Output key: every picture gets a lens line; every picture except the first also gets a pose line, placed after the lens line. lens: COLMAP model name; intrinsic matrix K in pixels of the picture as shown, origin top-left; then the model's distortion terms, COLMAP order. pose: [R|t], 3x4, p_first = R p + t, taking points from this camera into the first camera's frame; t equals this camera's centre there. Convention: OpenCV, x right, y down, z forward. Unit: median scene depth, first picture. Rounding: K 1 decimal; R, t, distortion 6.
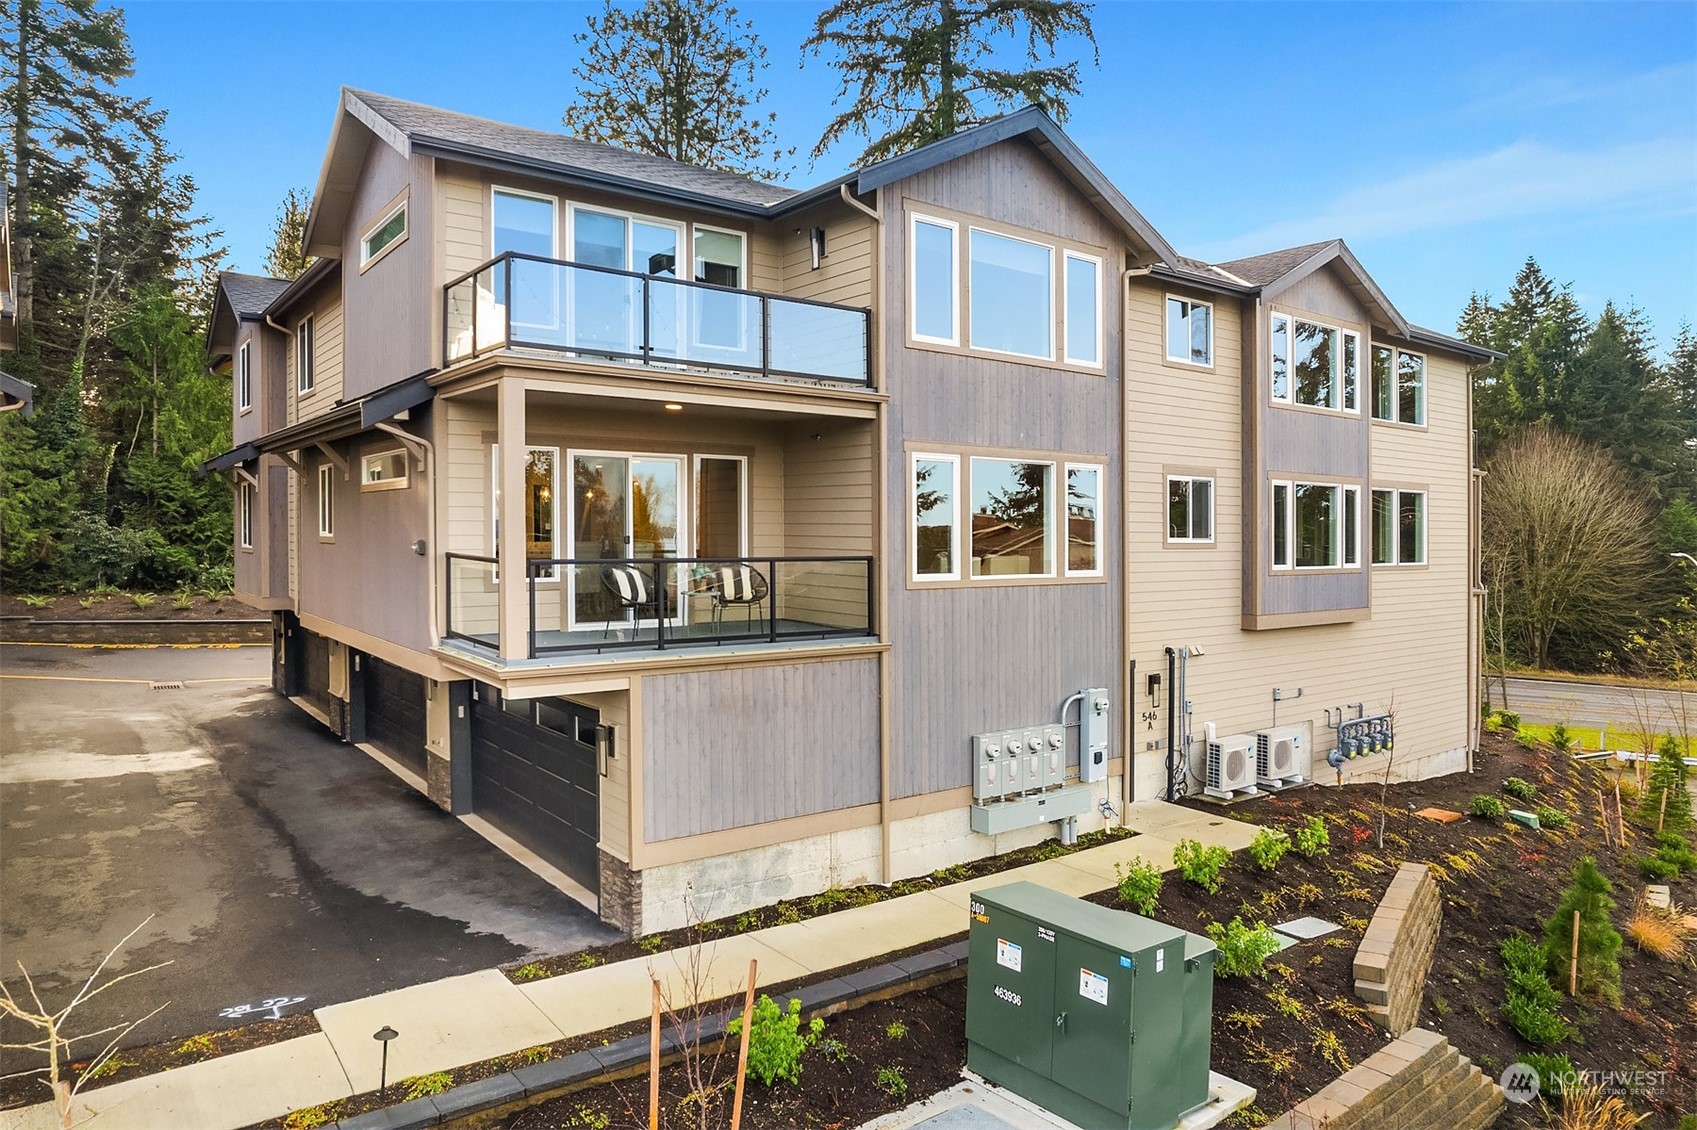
lens RADIAL K [[1079.4, 0, 842.2], [0, 1079.4, 559.3], [0, 0, 1]] dist [-0.045150, -0.000256]
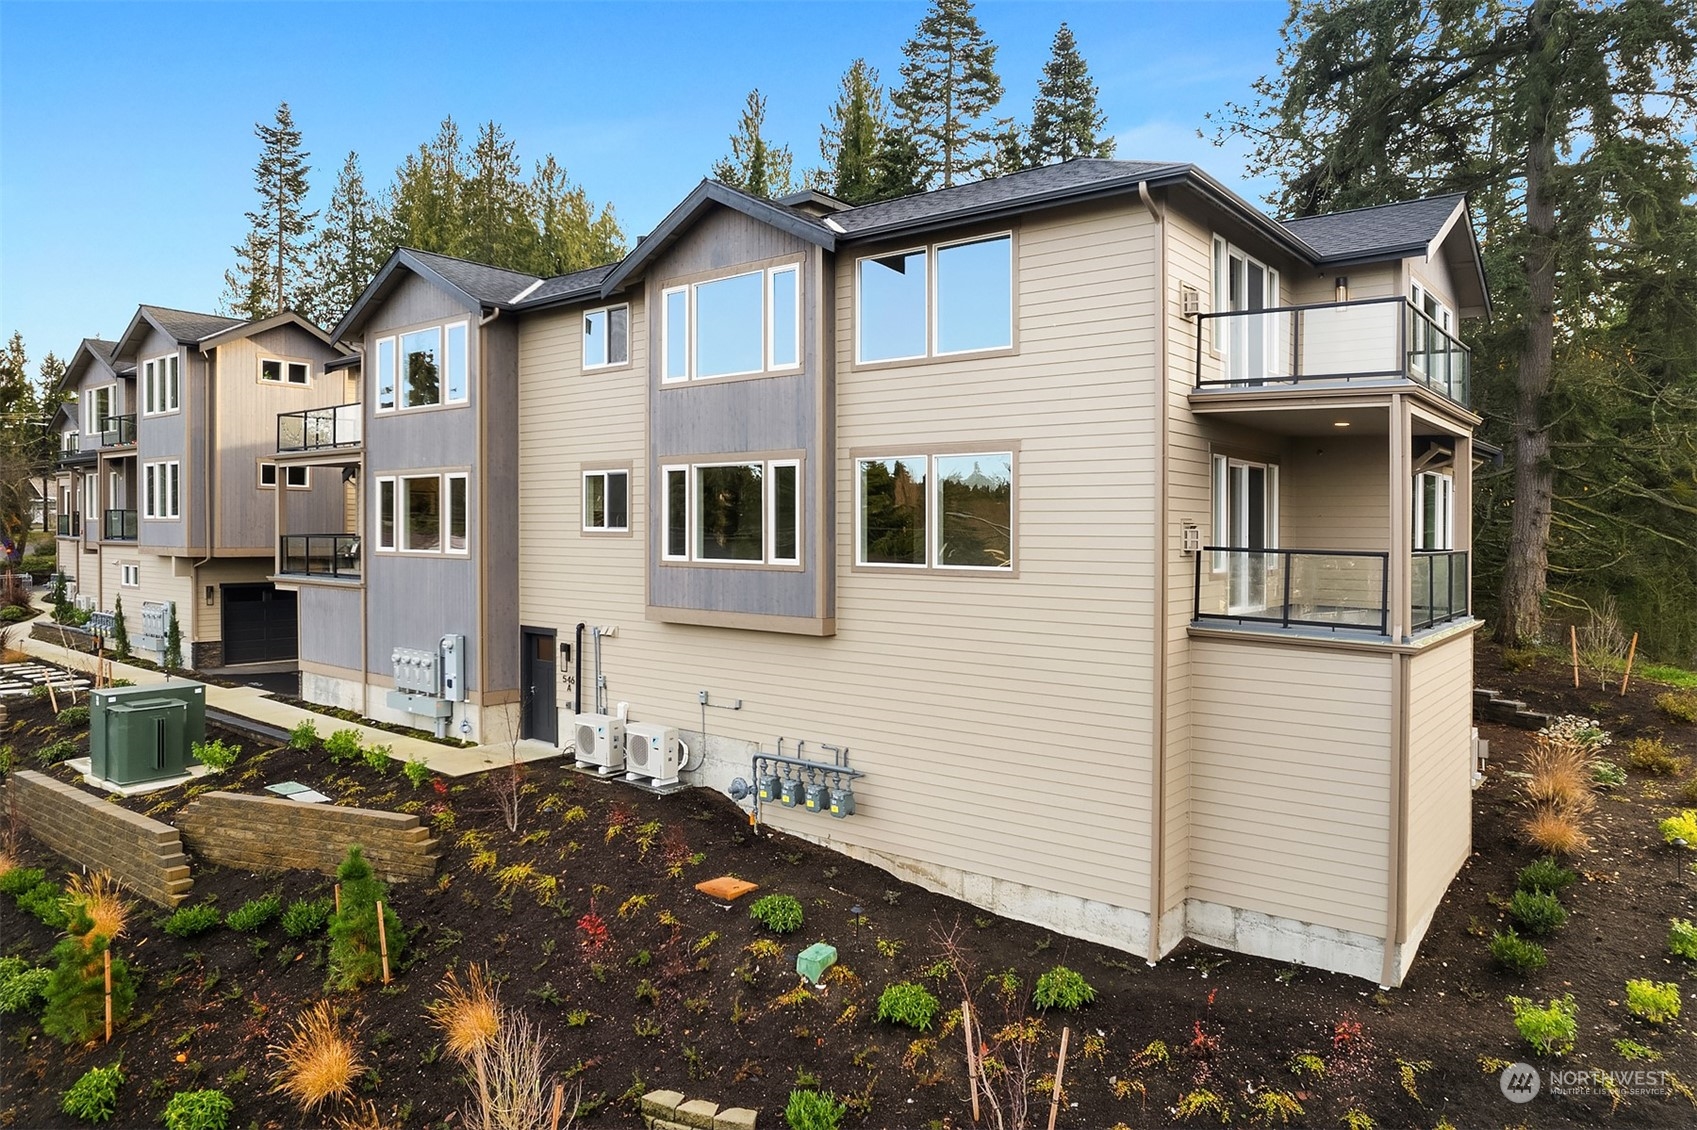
lens RADIAL K [[1079.4, 0, 842.4], [0, 1079.4, 549.7], [0, 0, 1]] dist [-0.045150, -0.000256]
pose [[0.255020, 0.023318, -0.966655, 1.404262], [-0.020091, 0.999621, 0.018813, -0.021383], [0.966727, 0.014623, 0.255392, 0.932824]]
